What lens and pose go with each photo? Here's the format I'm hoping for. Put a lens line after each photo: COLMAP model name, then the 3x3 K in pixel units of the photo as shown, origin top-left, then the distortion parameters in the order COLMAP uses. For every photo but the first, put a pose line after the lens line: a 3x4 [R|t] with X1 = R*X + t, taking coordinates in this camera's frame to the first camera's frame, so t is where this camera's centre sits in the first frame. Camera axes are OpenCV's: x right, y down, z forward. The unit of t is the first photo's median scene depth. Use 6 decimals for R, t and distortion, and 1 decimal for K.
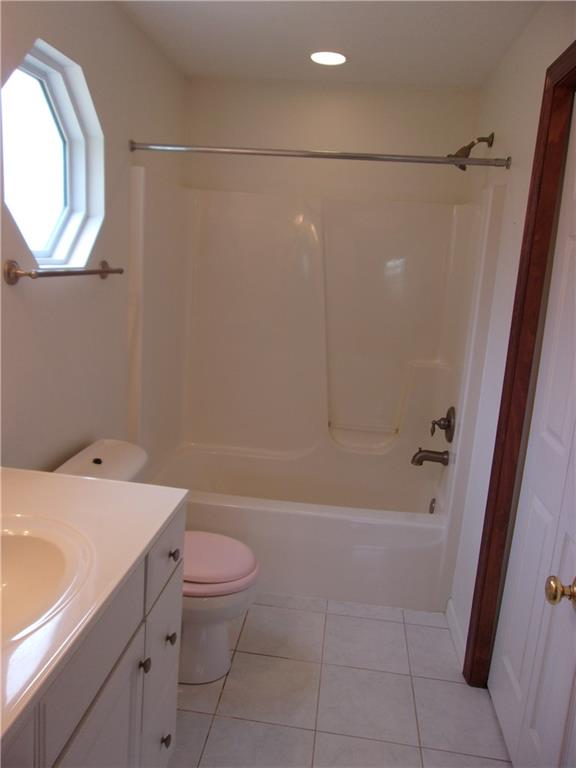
lens RADIAL K [[606.4, 0, 286.3], [0, 606.4, 381.0], [0, 0, 1]] dist [-0.002562, 0.033075]
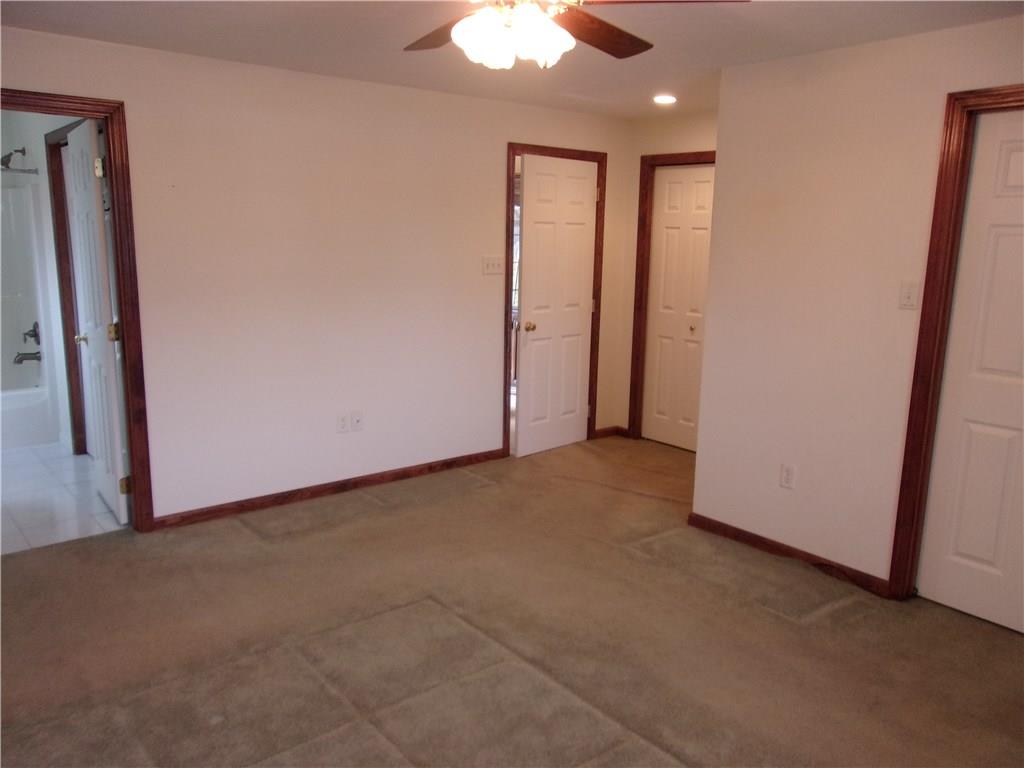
lens RADIAL K [[808.5, 0, 506.2], [0, 808.5, 386.7], [0, 0, 1]] dist [-0.002562, 0.033075]
pose [[0.689054, -0.178498, 0.702384, -0.382152], [0.180163, 0.980958, 0.072549, 0.271632], [-0.701959, 0.076554, 0.708091, -1.296897]]
